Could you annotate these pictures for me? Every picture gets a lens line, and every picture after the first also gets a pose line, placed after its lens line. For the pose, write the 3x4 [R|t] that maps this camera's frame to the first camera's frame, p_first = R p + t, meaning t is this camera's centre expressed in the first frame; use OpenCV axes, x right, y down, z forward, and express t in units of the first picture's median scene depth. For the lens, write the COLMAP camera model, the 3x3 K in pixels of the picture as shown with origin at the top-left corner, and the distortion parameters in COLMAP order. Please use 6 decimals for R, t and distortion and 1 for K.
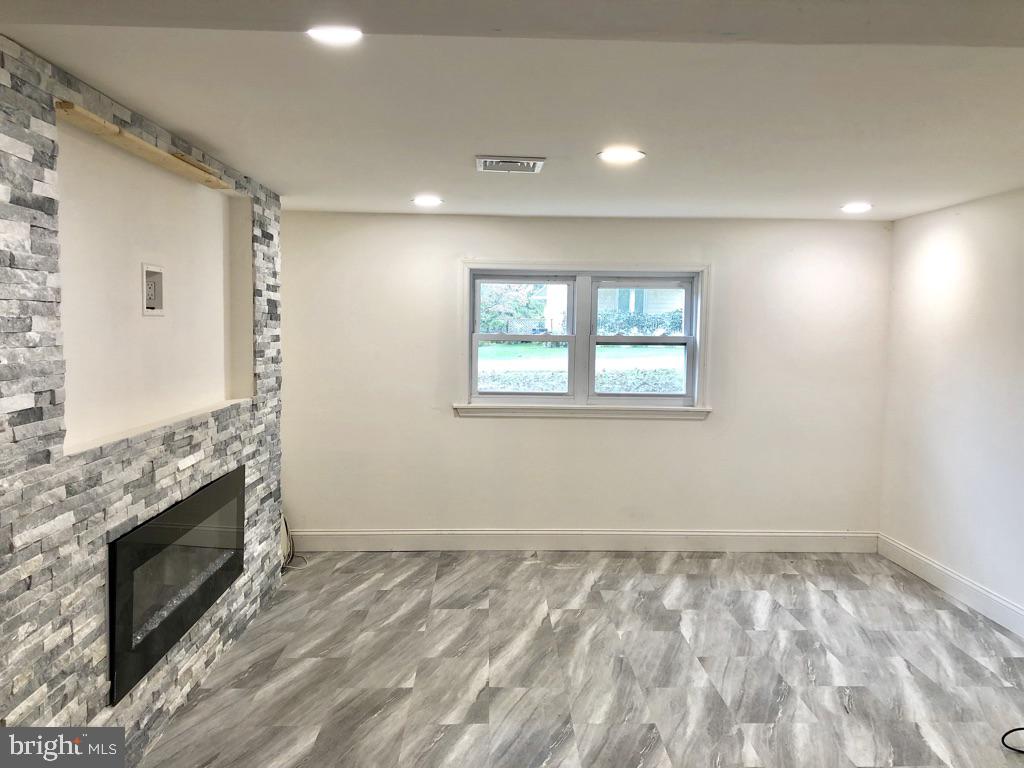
lens RADIAL K [[840.0, 0, 508.5], [0, 840.0, 379.2], [0, 0, 1]] dist [0.033131, 0.000911]
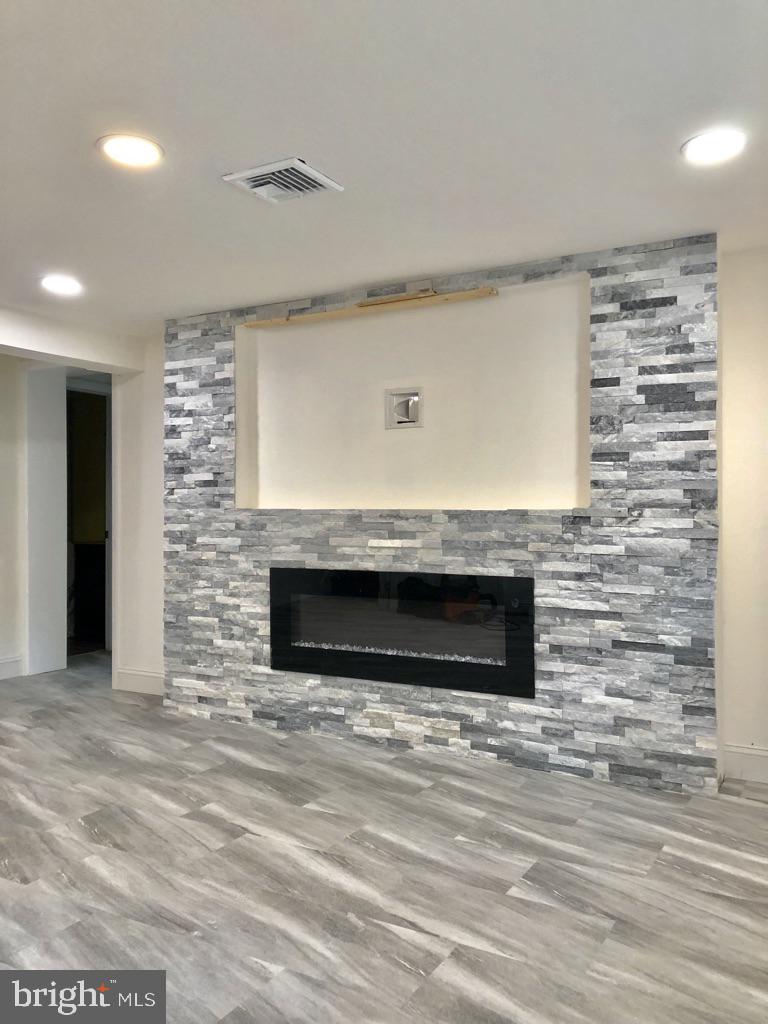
lens RADIAL K [[840.0, 0, 387.8], [0, 840.0, 507.5], [0, 0, 1]] dist [0.033131, 0.000911]
pose [[-0.514644, -0.020345, -0.857163, 0.574844], [-0.066132, 0.997682, 0.016026, 0.022326], [0.854850, 0.064933, -0.514796, 1.408764]]
